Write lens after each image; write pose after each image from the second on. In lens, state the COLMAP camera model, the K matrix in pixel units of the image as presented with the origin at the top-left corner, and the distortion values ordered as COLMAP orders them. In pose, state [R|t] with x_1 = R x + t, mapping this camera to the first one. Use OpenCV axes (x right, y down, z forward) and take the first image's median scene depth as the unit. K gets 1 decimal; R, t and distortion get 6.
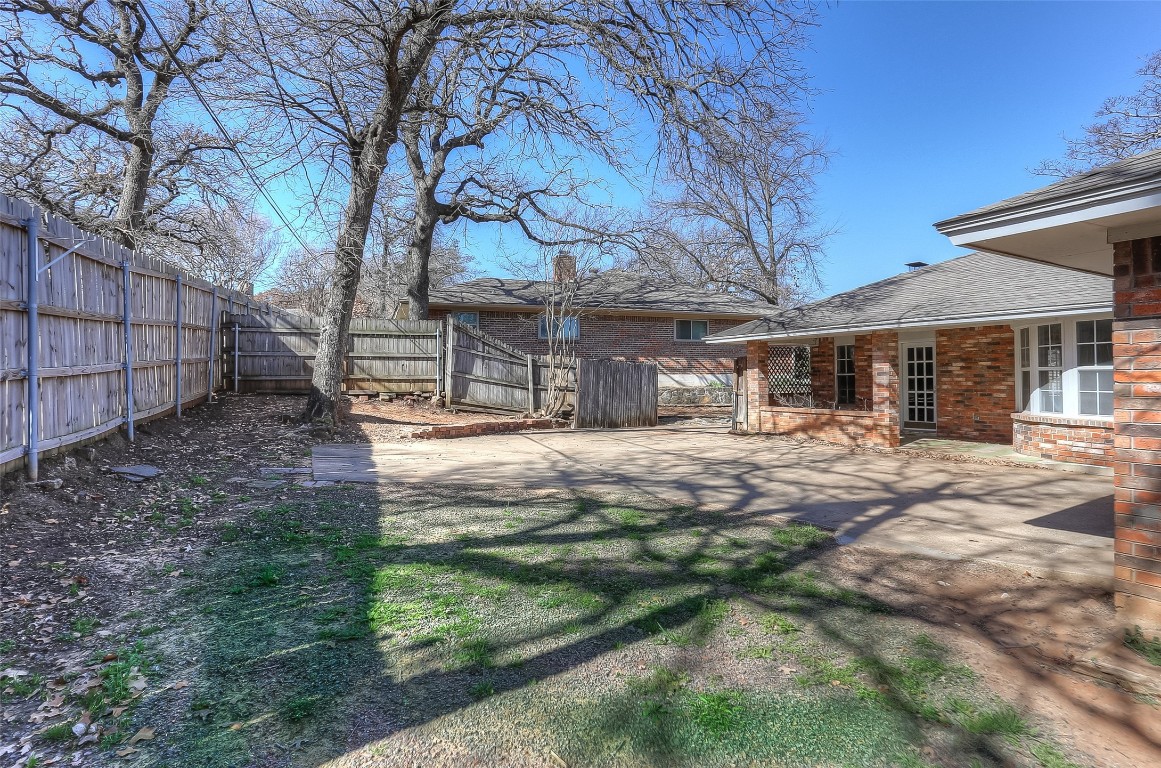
lens RADIAL K [[597.9, 0, 584.1], [0, 597.9, 366.2], [0, 0, 1]] dist [-0.004827, -0.000097]
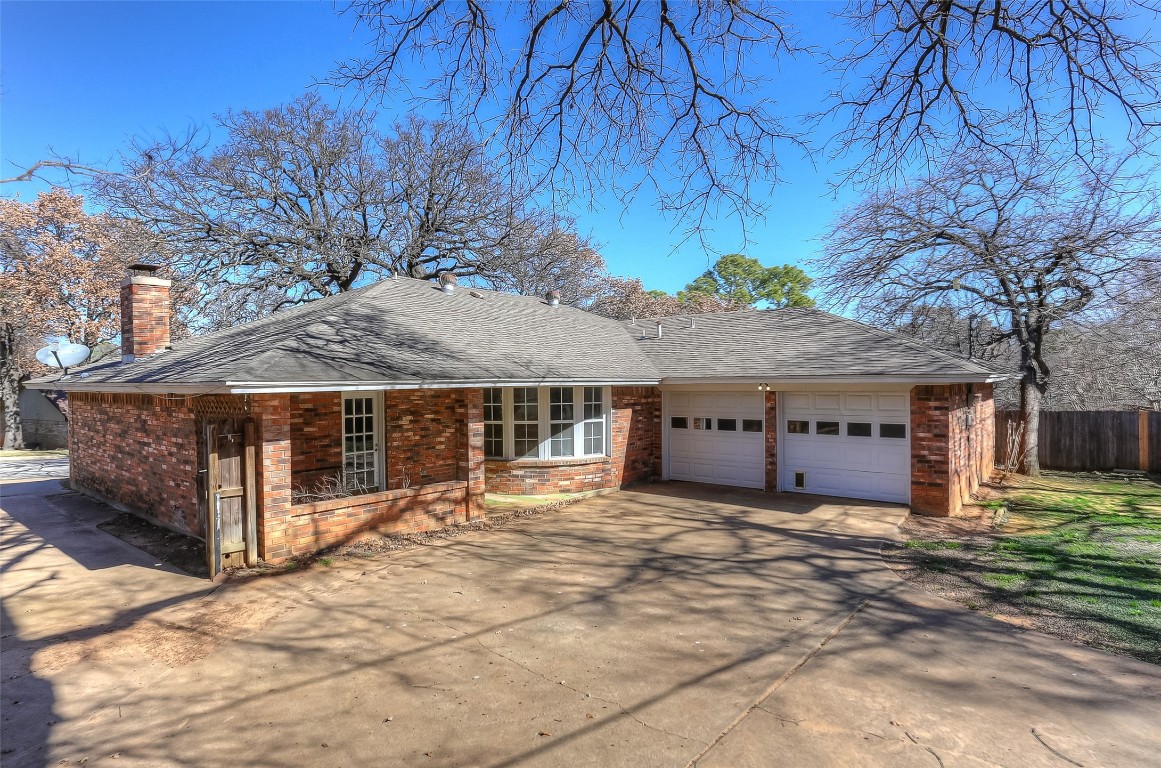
lens RADIAL K [[631.6, 0, 580.5], [0, 631.6, 384.0], [0, 0, 1]] dist [-0.082154, 0.061990]
pose [[-0.332232, 0.003997, 0.943189, -0.344940], [-0.006030, 0.999962, -0.006362, -0.046835], [-0.943178, -0.007802, -0.332196, 0.977800]]
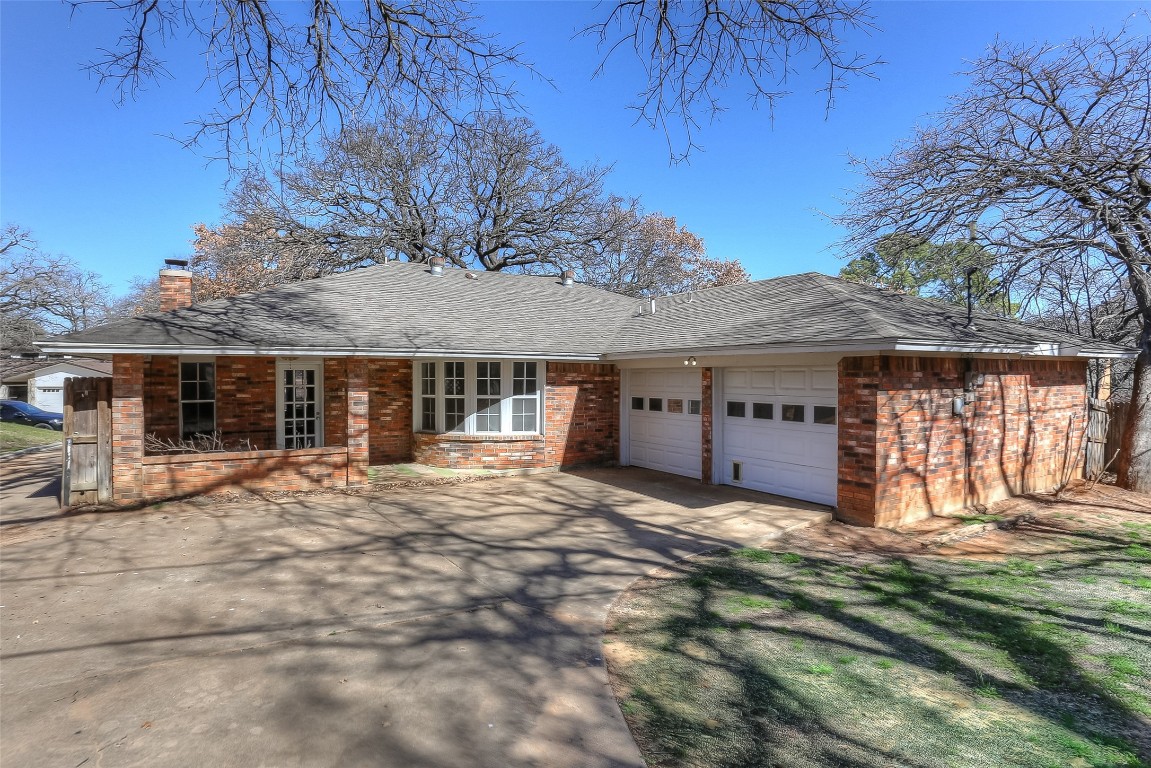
lens RADIAL K [[611.5, 0, 575.5], [0, 611.5, 384.0], [0, 0, 1]] dist [-0.074898, 0.039565]
pose [[-0.002113, -0.006625, 0.999976, -0.345453], [-0.019387, 0.999790, 0.006583, -0.024007], [-0.999810, -0.019373, -0.002241, 0.570707]]
